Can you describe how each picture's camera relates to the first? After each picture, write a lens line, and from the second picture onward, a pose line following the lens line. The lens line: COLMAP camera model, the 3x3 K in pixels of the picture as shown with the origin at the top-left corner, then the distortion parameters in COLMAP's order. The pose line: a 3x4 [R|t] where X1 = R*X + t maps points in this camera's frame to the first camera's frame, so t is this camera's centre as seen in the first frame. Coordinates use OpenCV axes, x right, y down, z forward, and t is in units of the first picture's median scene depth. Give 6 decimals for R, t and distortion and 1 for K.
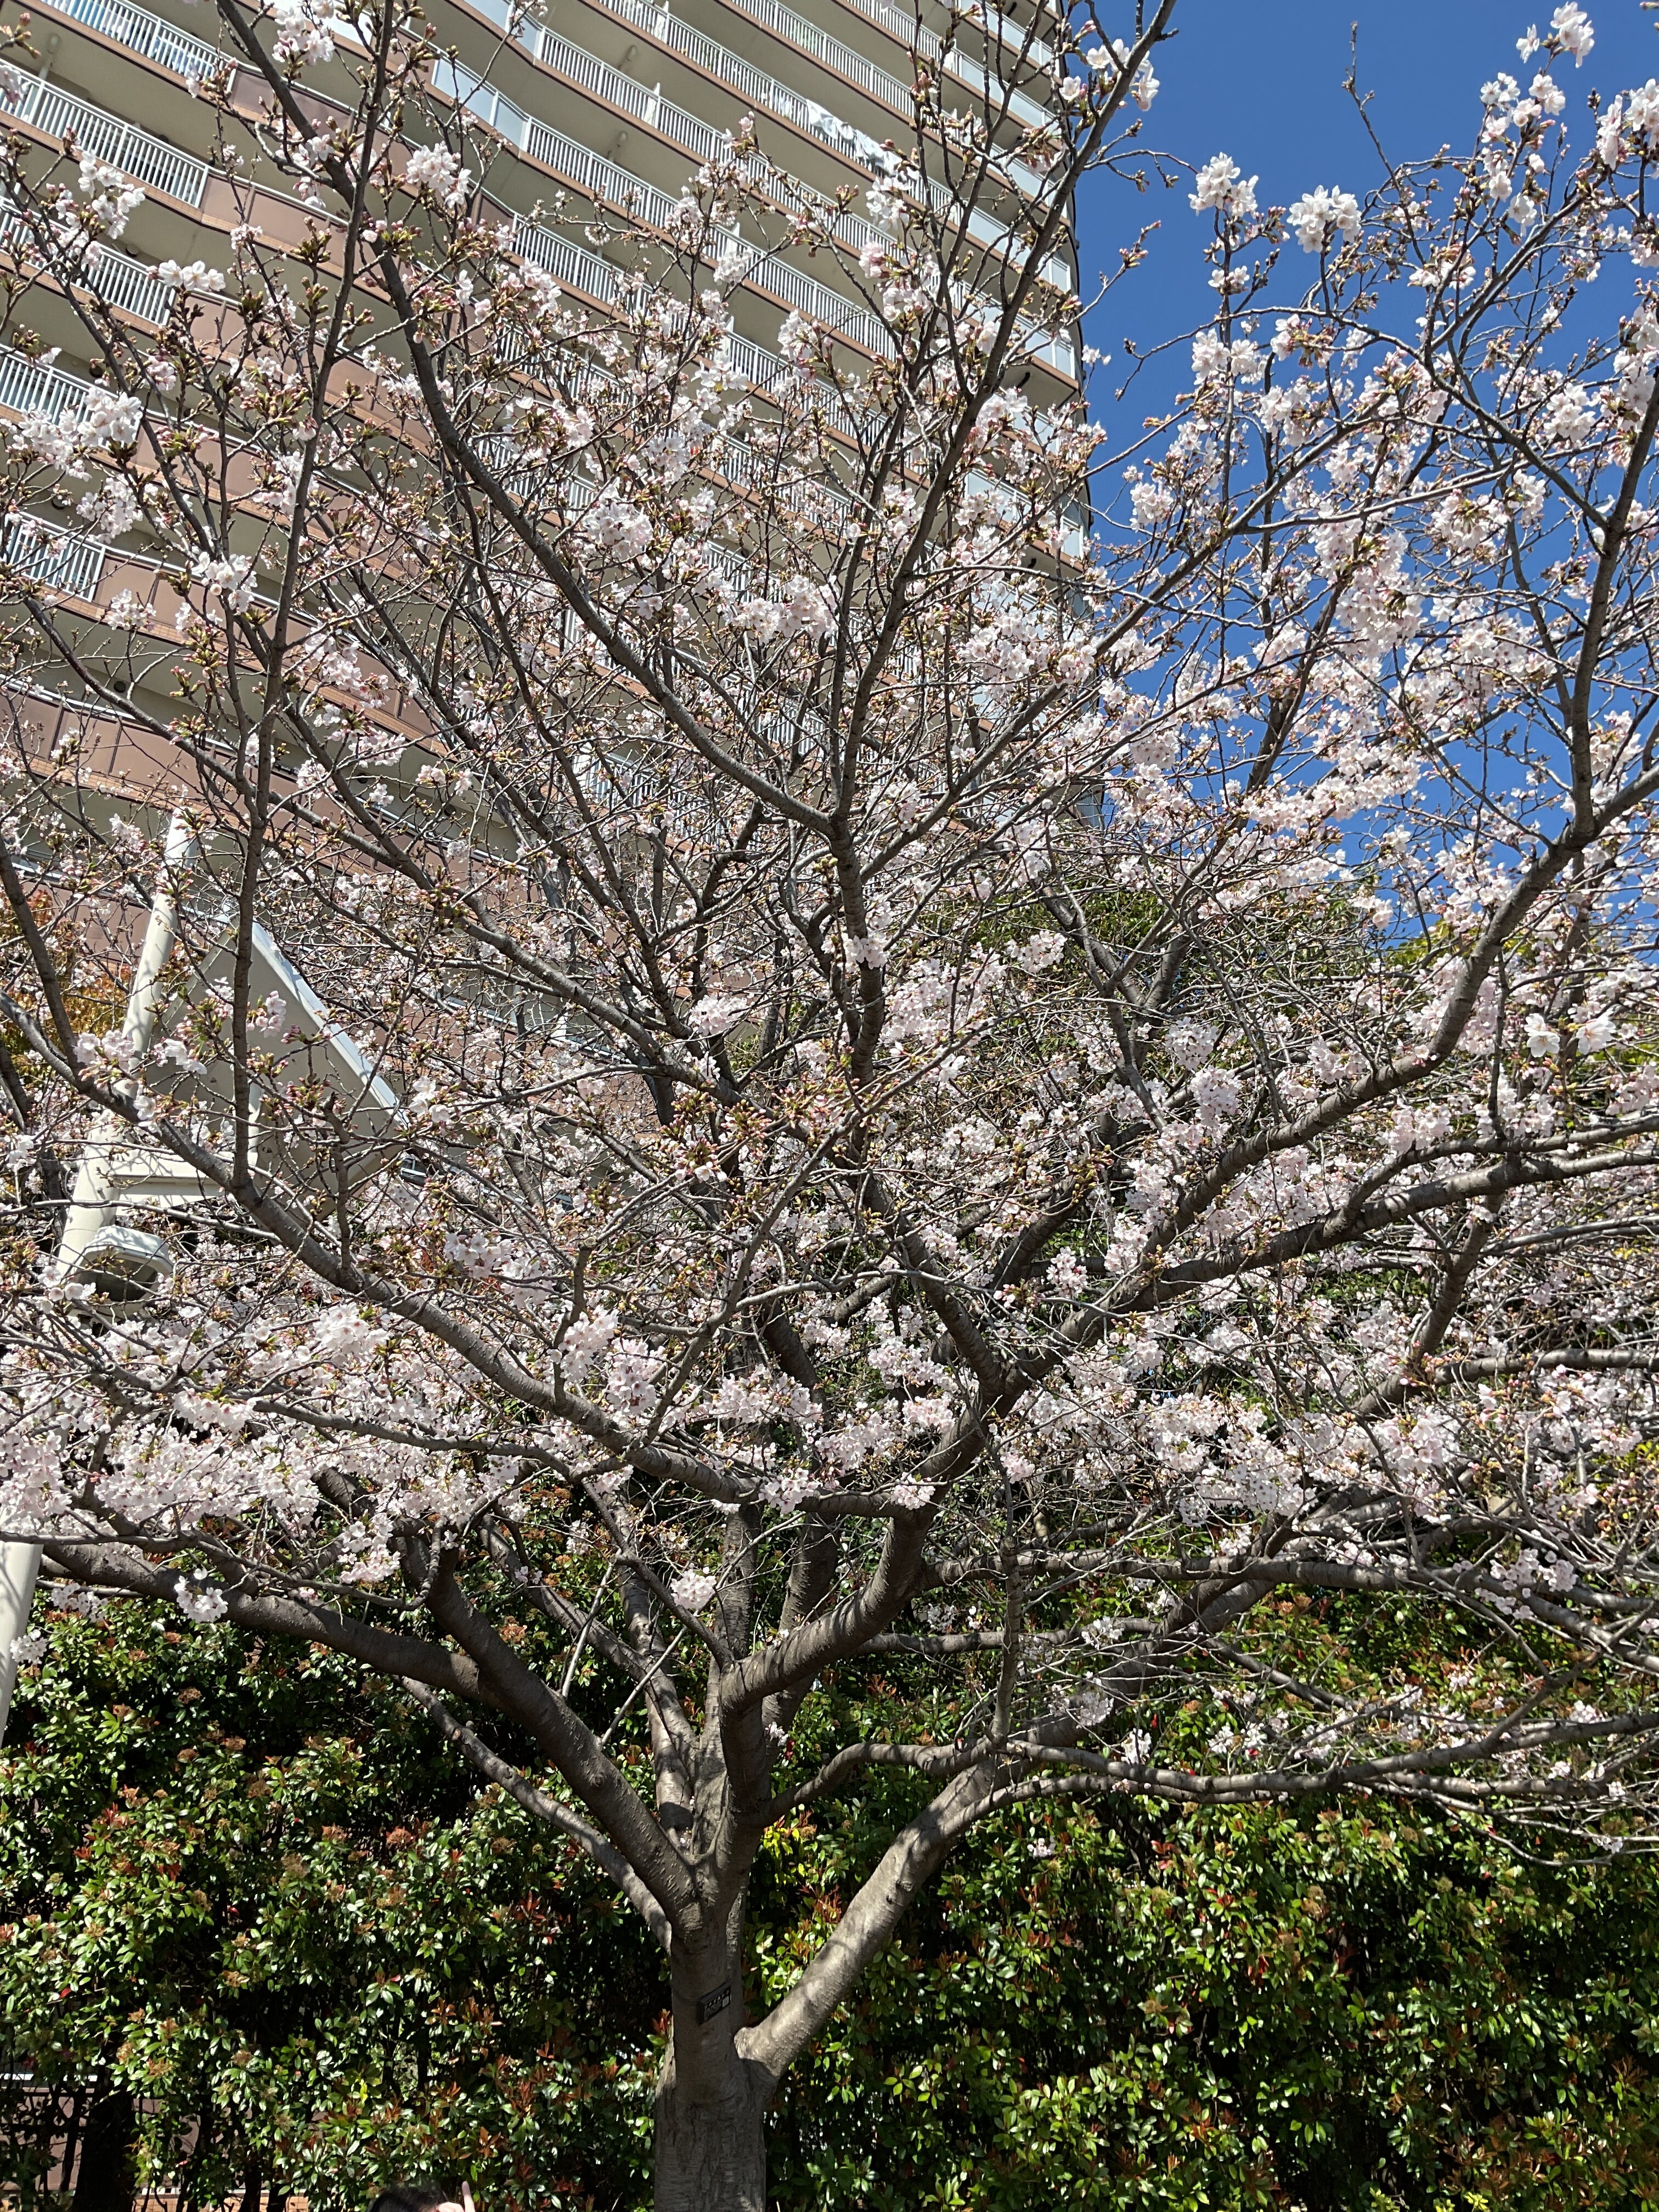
lens RADIAL K [[1870.9, 0, 829.5], [0, 1870.9, 1106.0], [0, 0, 1]] dist [-0.006259, -0.007592]
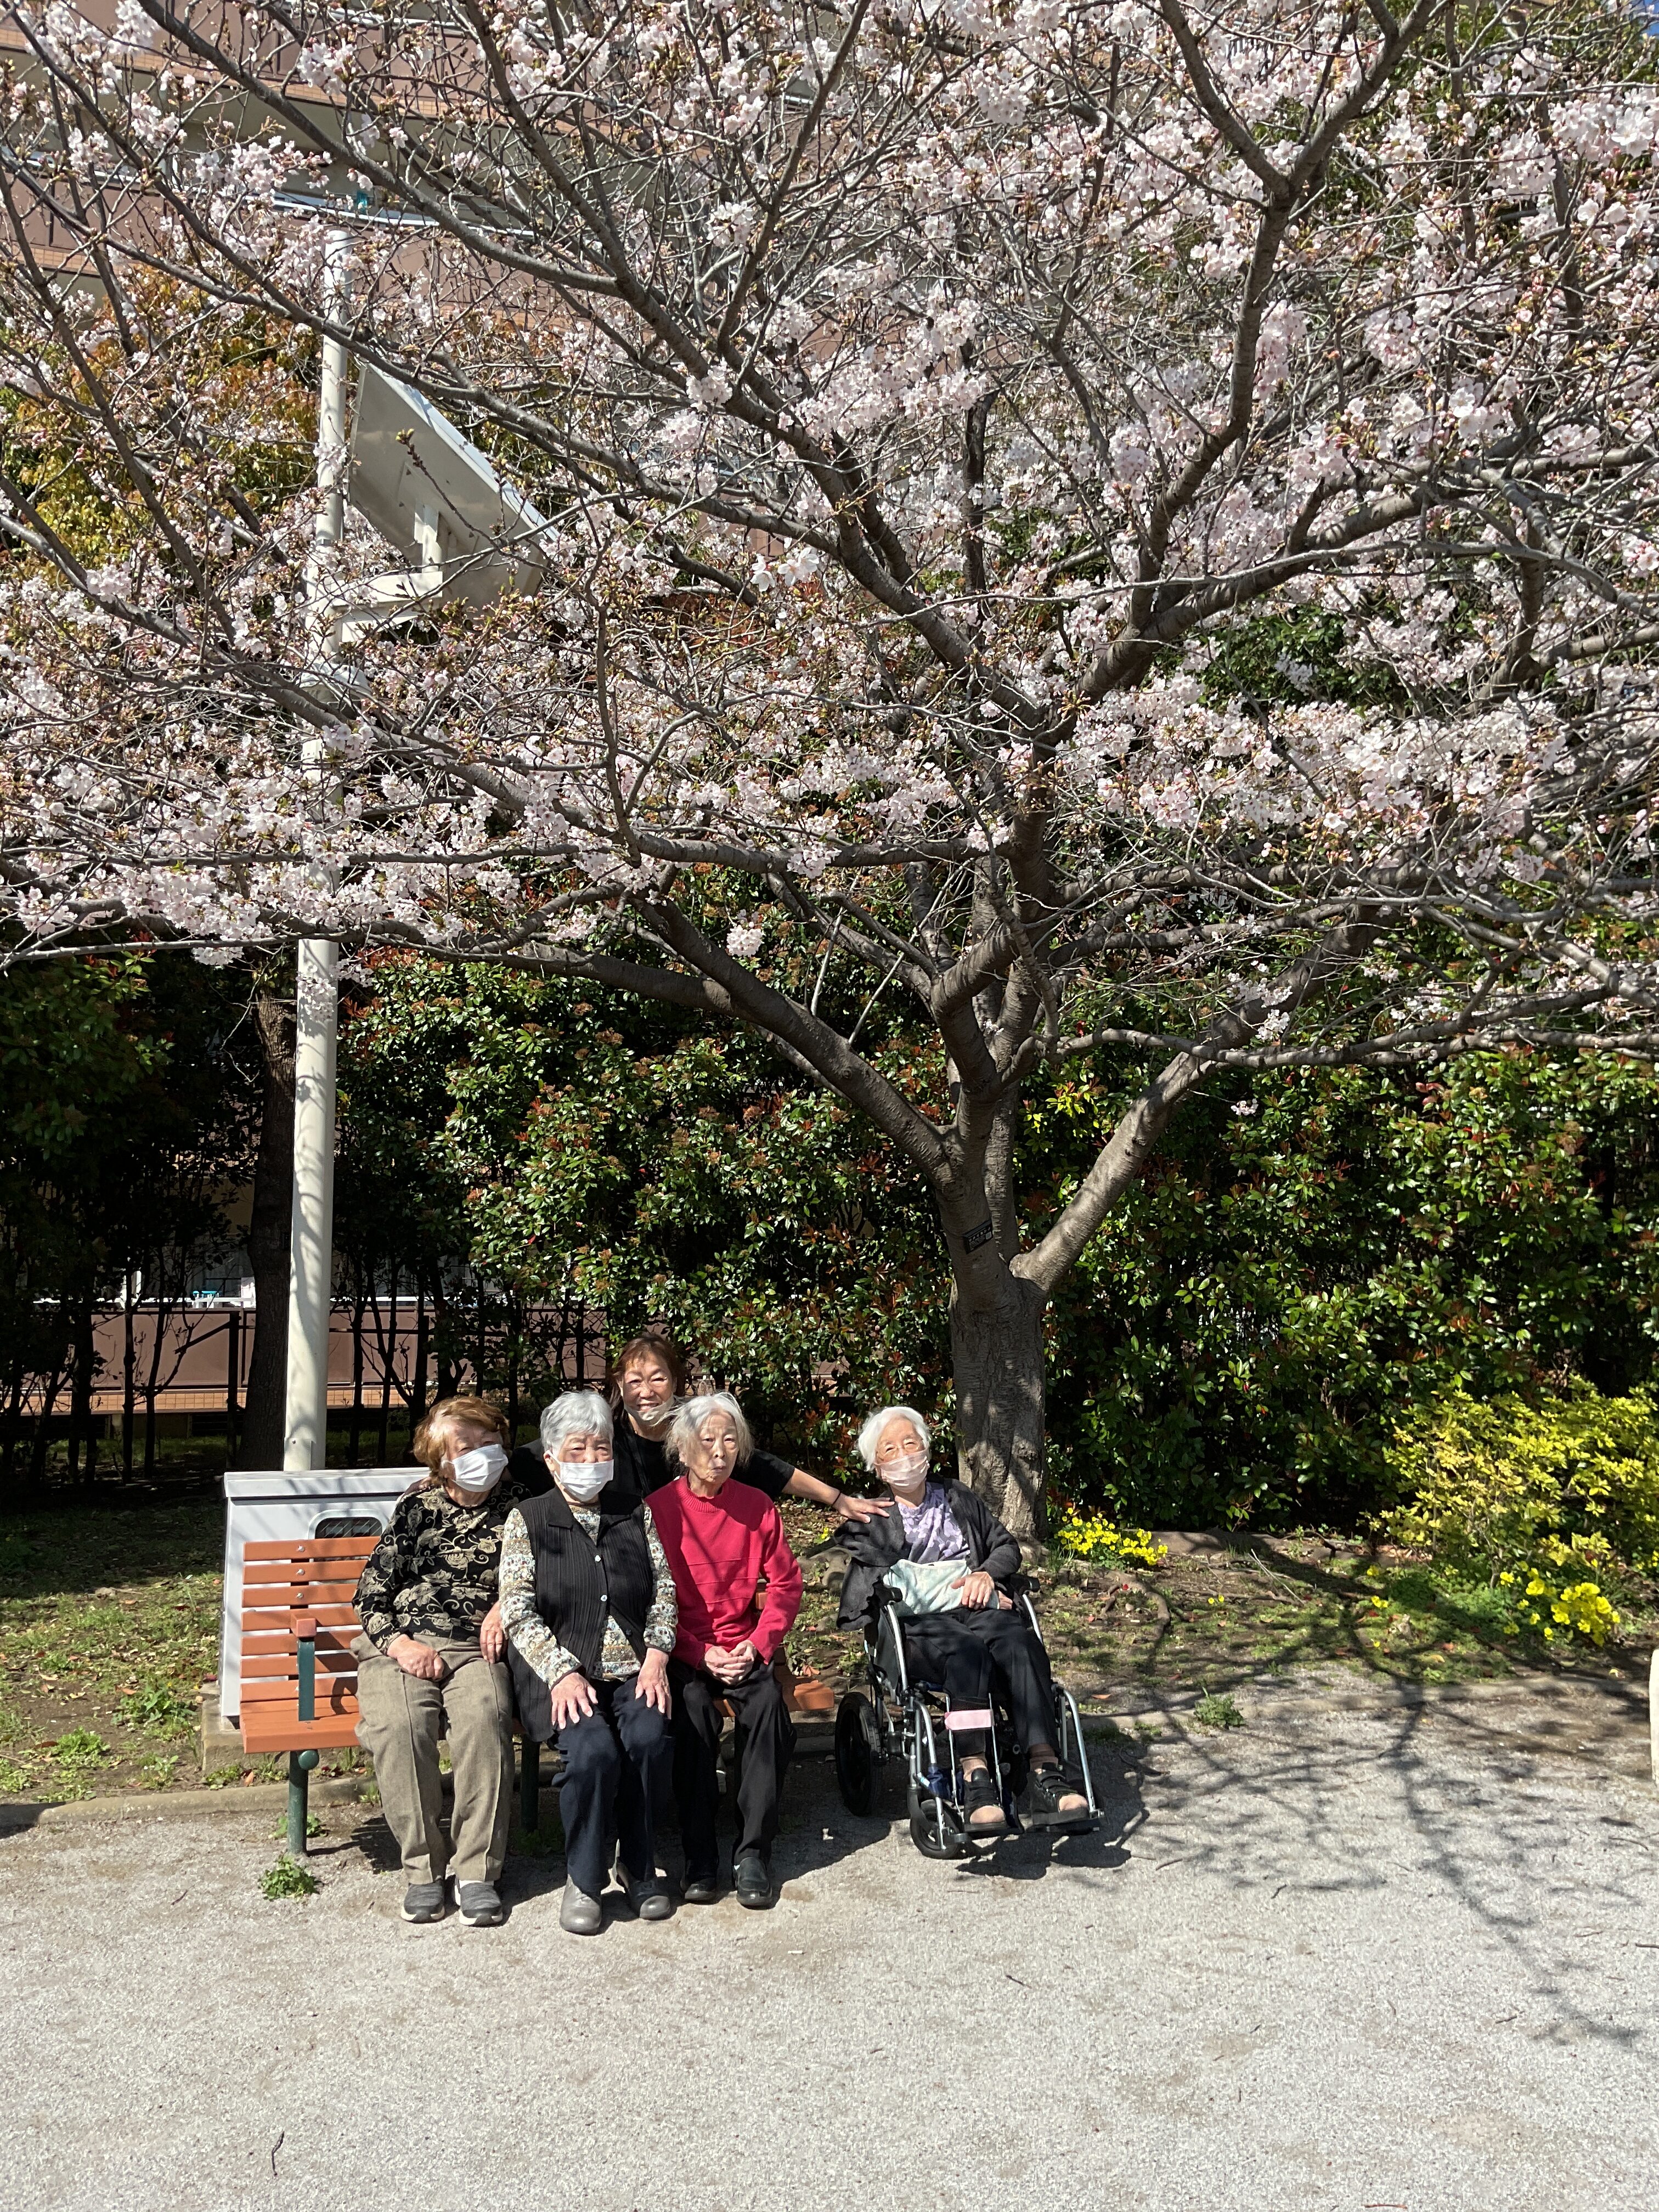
lens RADIAL K [[1870.9, 0, 829.5], [0, 1870.9, 1106.0], [0, 0, 1]] dist [-0.006259, -0.007592]
pose [[0.941814, -0.039794, -0.333770, 0.217608], [0.167532, 0.916418, 0.363471, -0.043798], [0.291409, -0.398239, 0.869762, -0.032874]]
